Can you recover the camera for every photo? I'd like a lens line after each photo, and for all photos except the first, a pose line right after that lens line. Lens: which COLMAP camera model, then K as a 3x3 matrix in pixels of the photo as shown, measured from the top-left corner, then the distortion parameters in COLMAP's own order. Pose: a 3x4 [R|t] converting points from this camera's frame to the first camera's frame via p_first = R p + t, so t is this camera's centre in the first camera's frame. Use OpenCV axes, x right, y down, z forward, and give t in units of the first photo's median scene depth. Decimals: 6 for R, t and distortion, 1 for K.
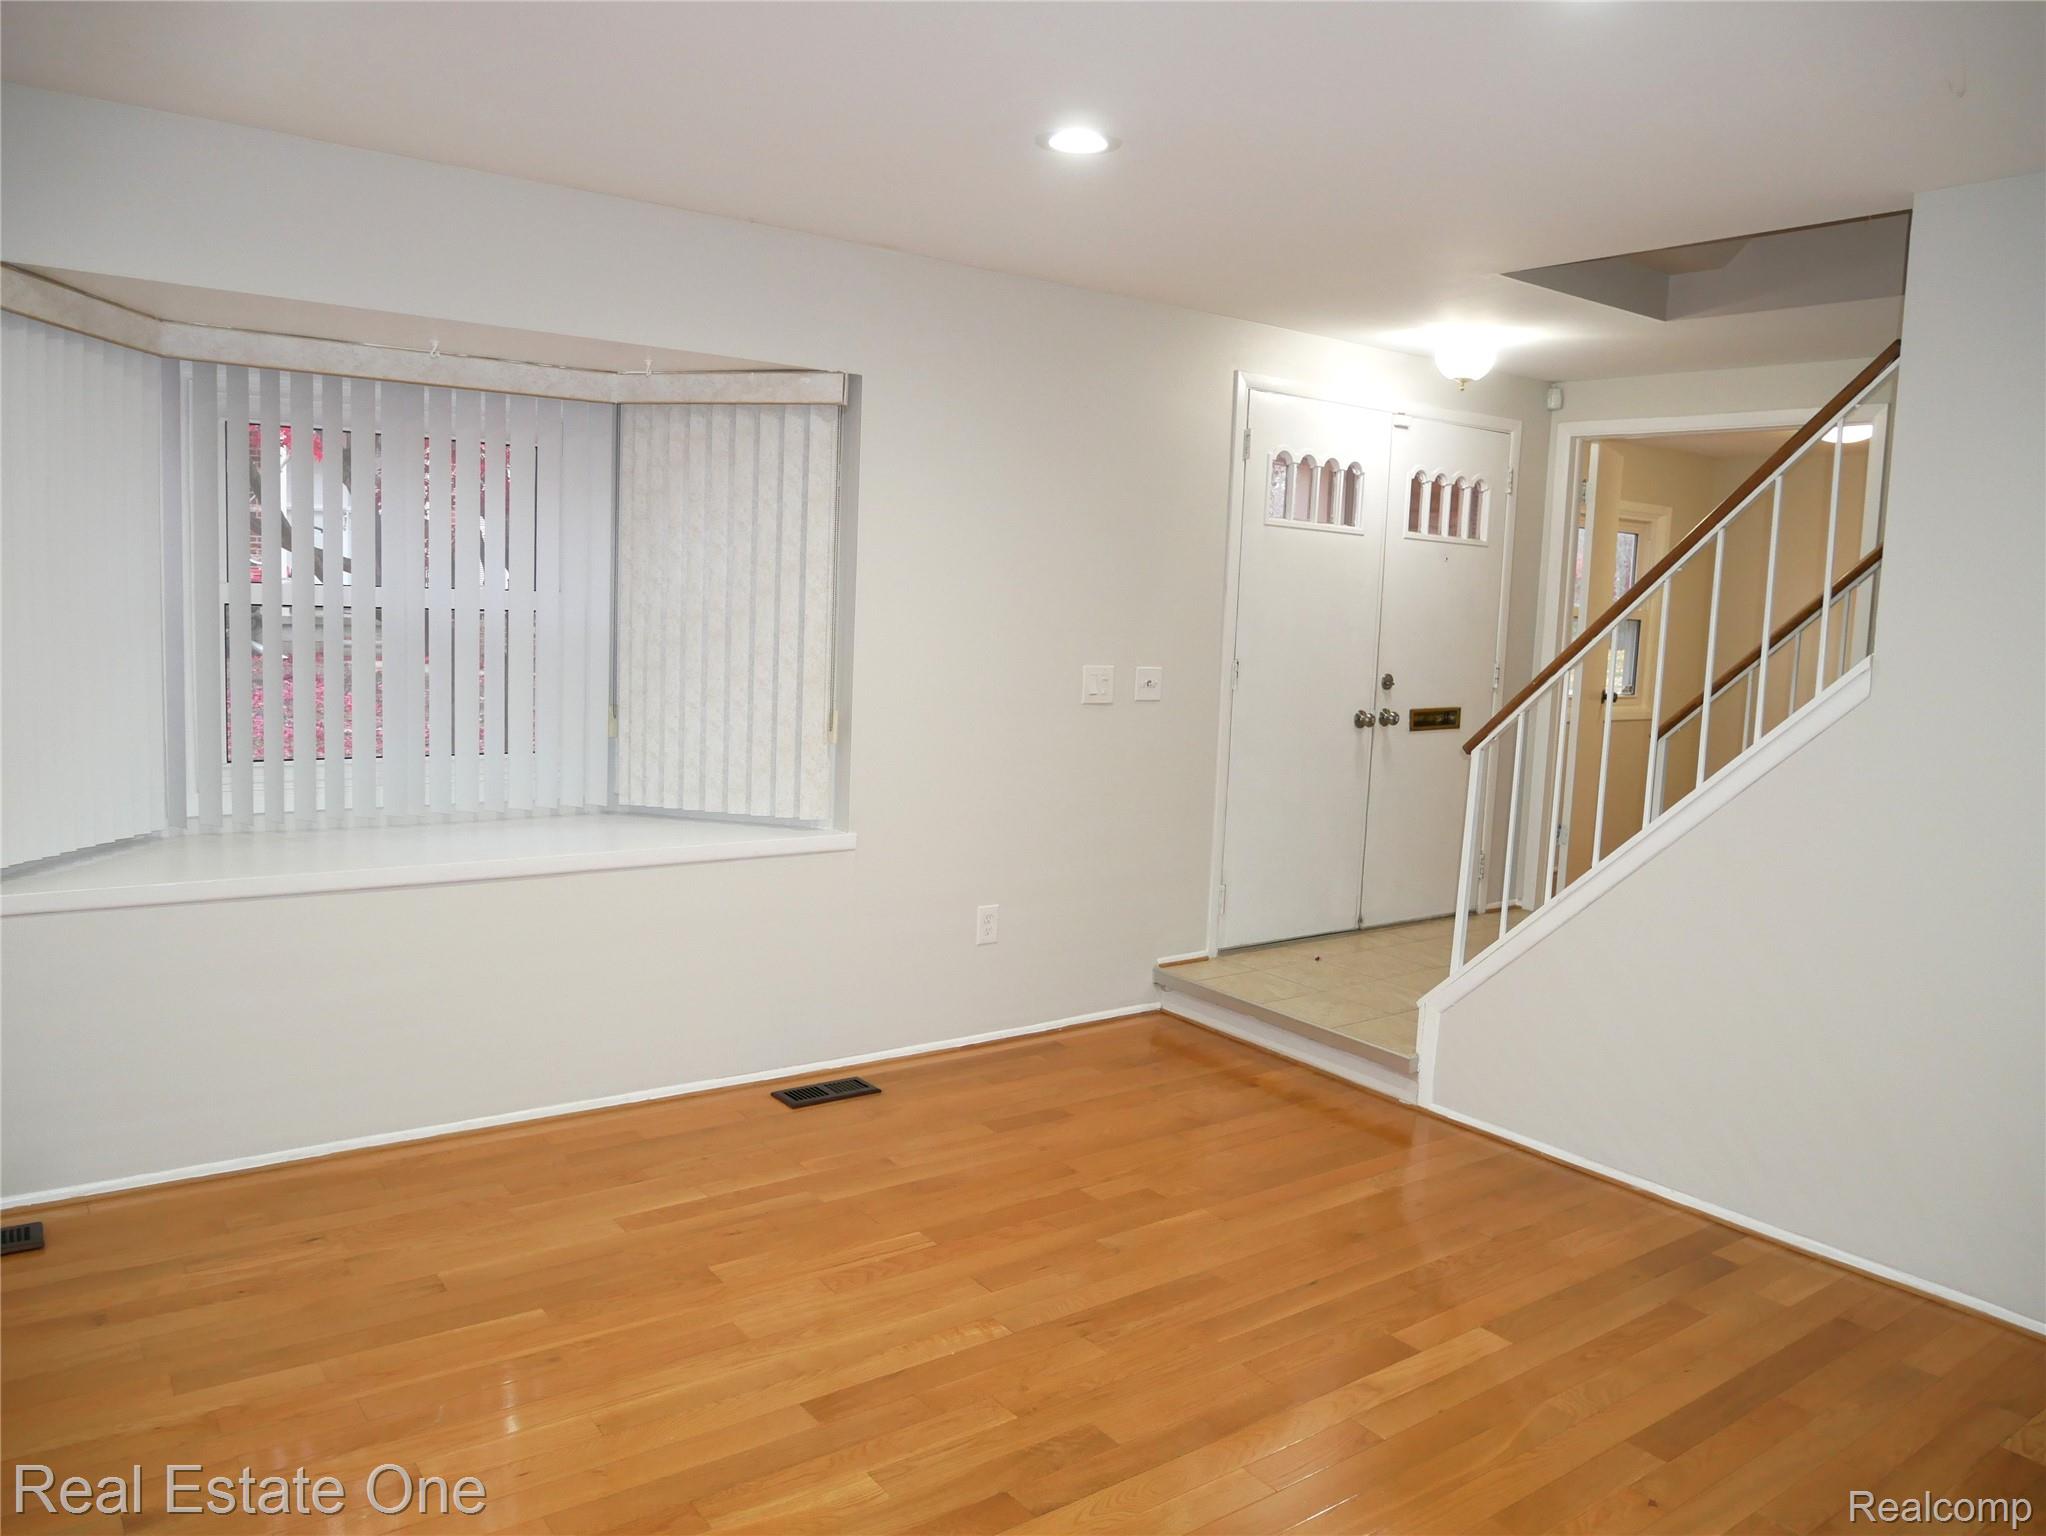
lens RADIAL K [[1476.6, 0, 1019.8], [0, 1476.6, 767.8], [0, 0, 1]] dist [-0.070787, 0.026556]
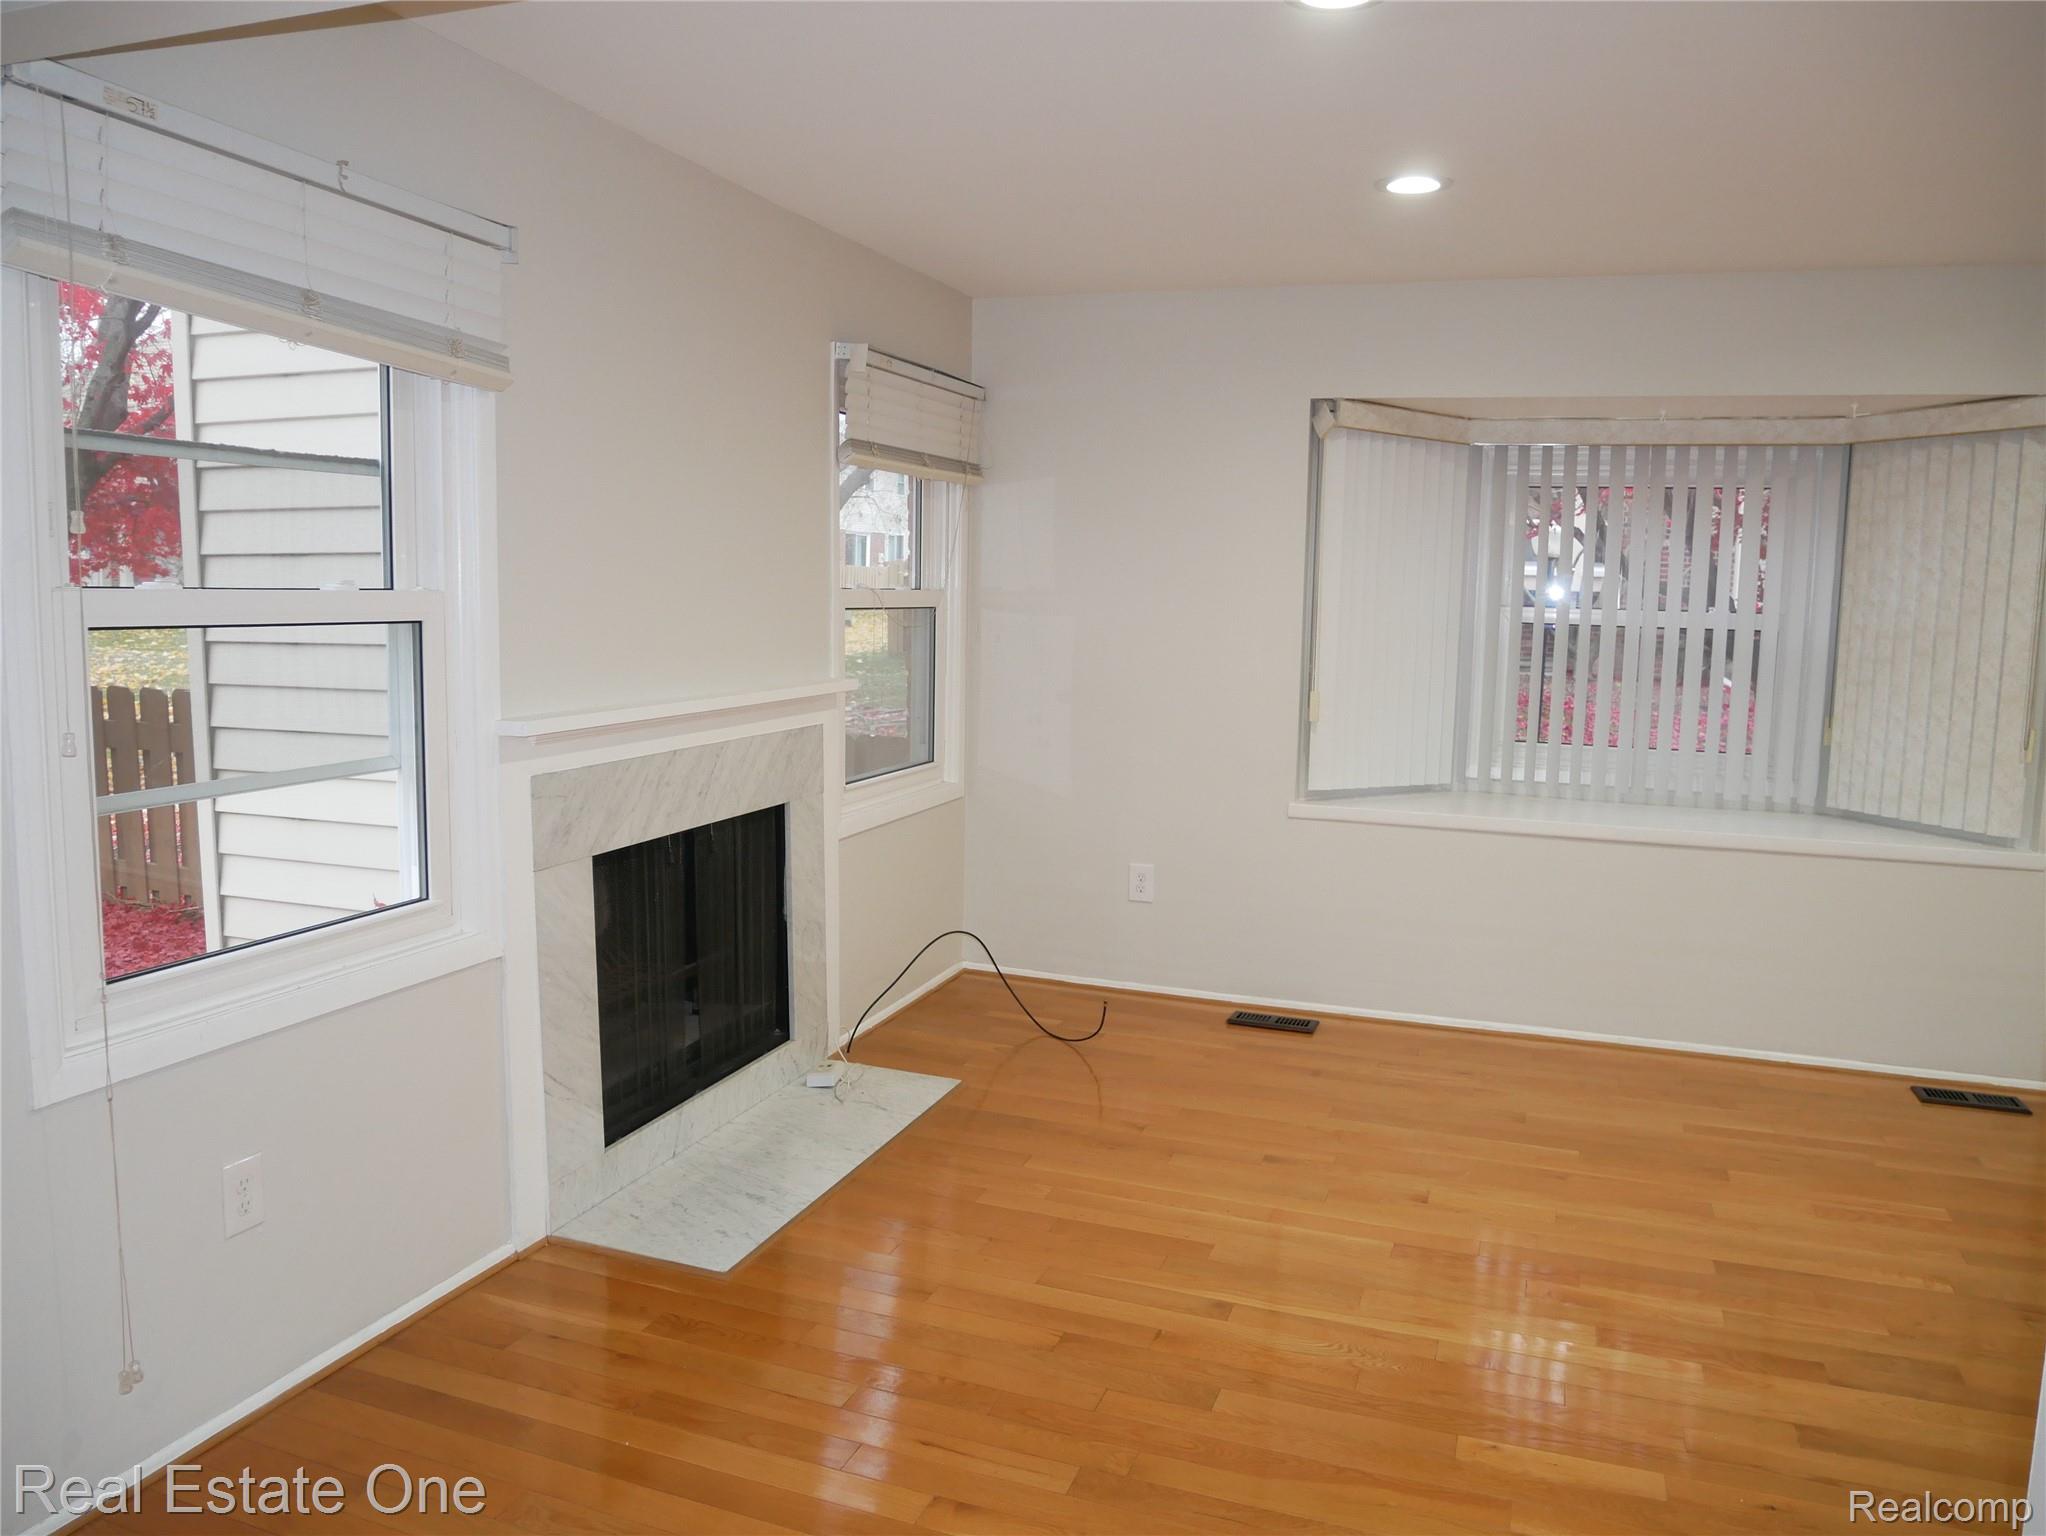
lens RADIAL K [[1476.6, 0, 1023.2], [0, 1476.6, 771.3], [0, 0, 1]] dist [-0.070787, 0.026556]
pose [[0.553430, 0.072967, -0.829693, 0.309306], [-0.097830, 0.994955, 0.022246, 0.035127], [0.827130, 0.068857, 0.557776, -0.113403]]
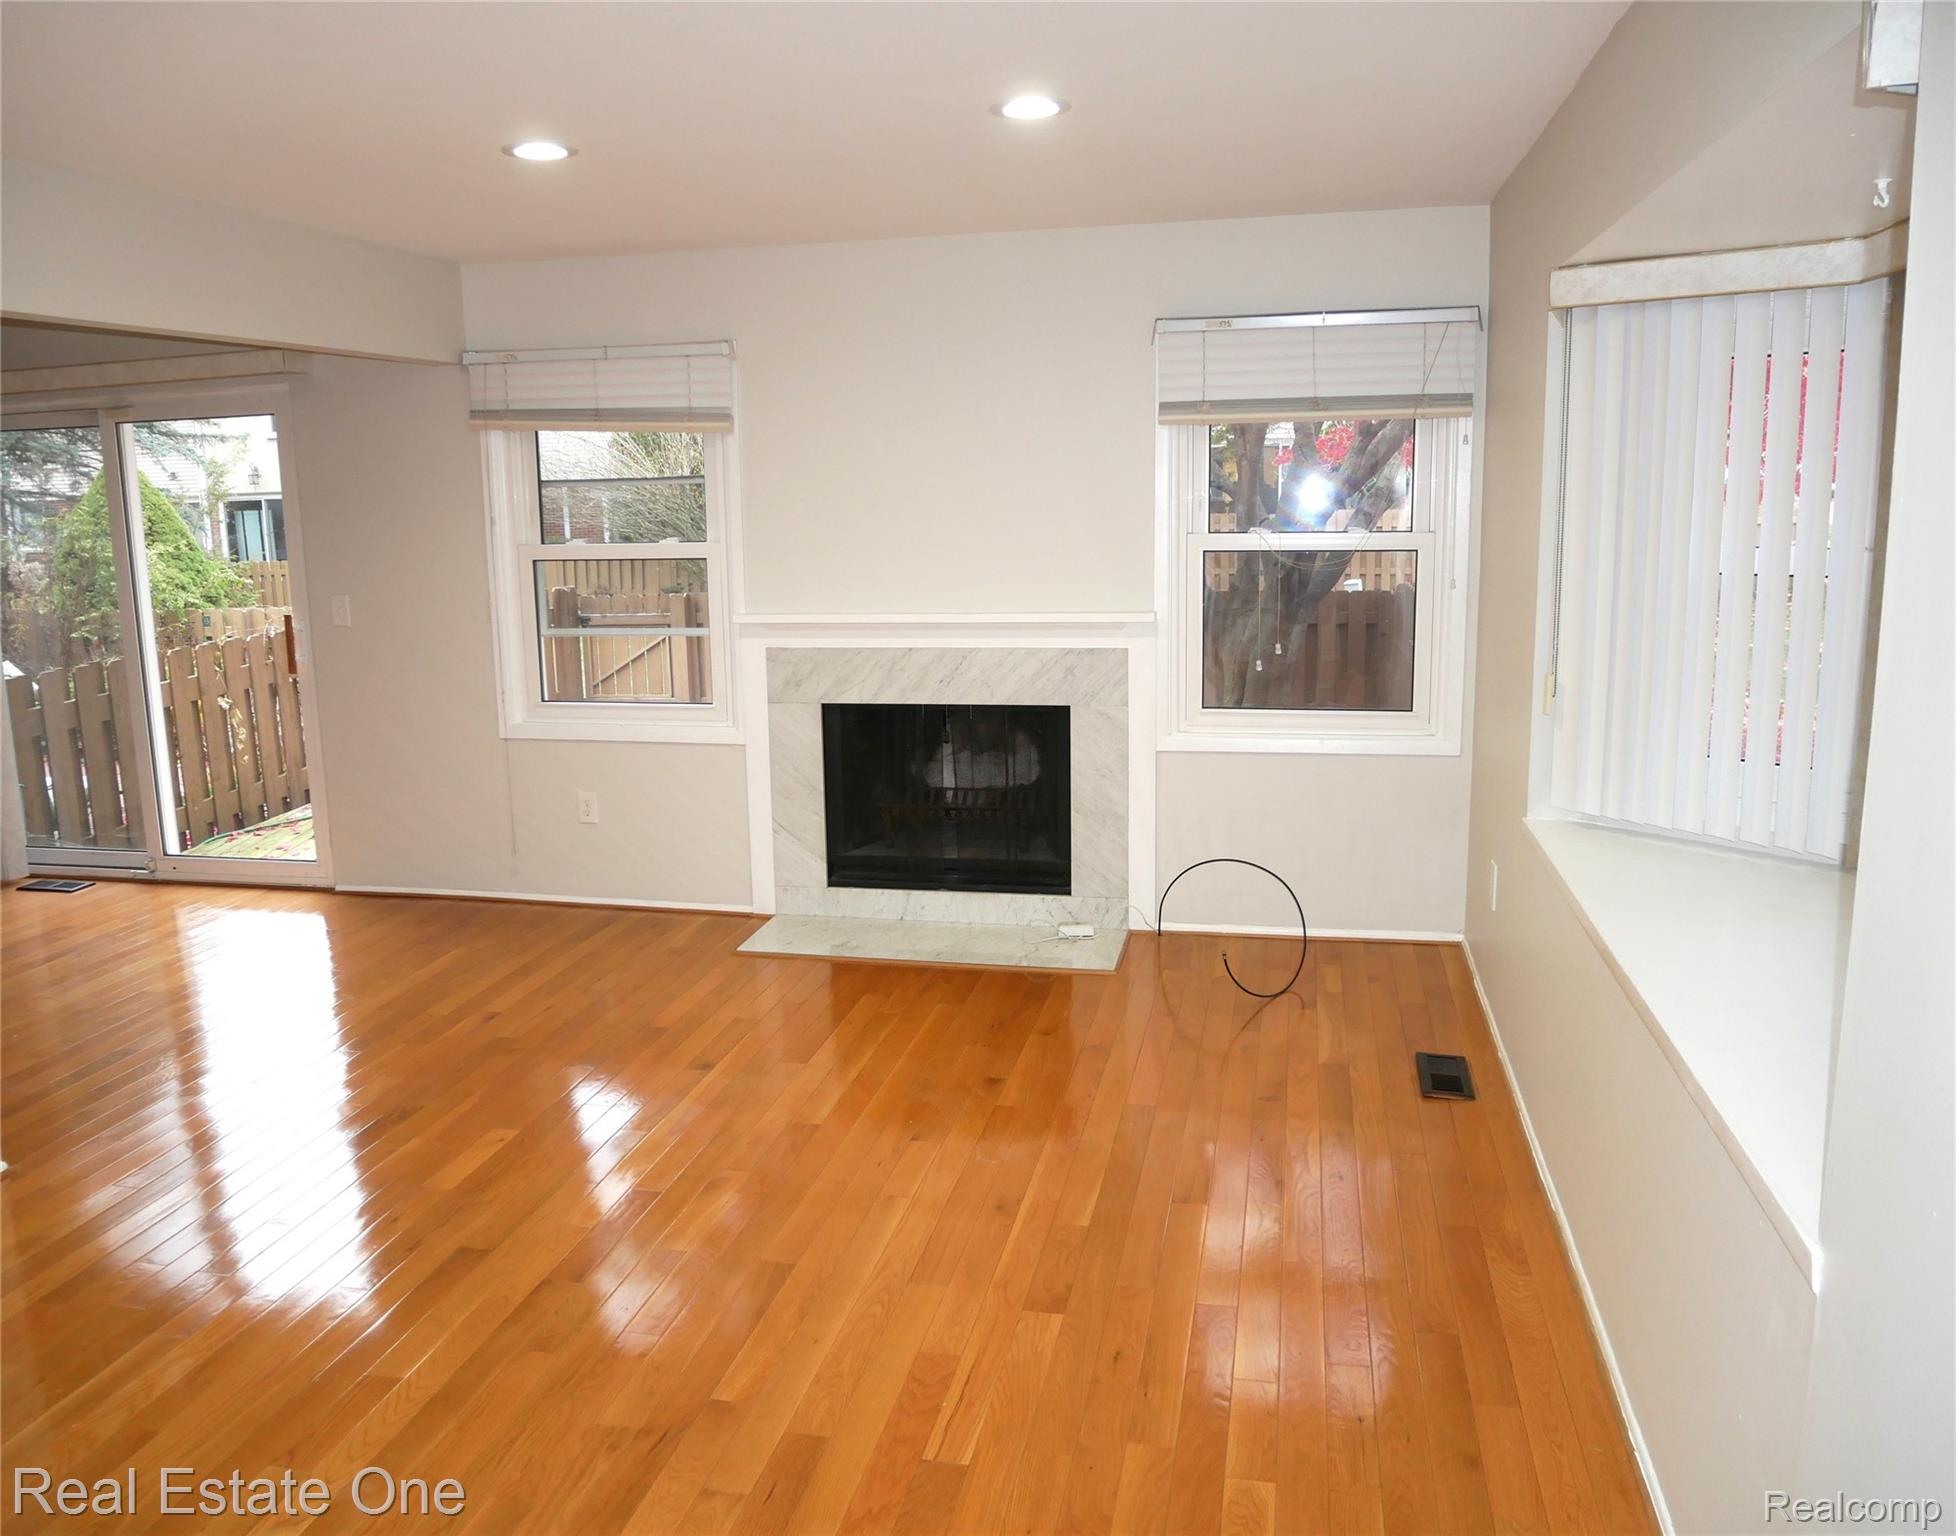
lens RADIAL K [[1501.8, 0, 973.0], [0, 1501.8, 757.7], [0, 0, 1]] dist [-0.067538, -0.000354]
pose [[-0.756456, 0.089276, -0.647923, 0.289454], [-0.092038, 0.966253, 0.240593, -0.159165], [0.647536, 0.241632, -0.722711, 1.164724]]
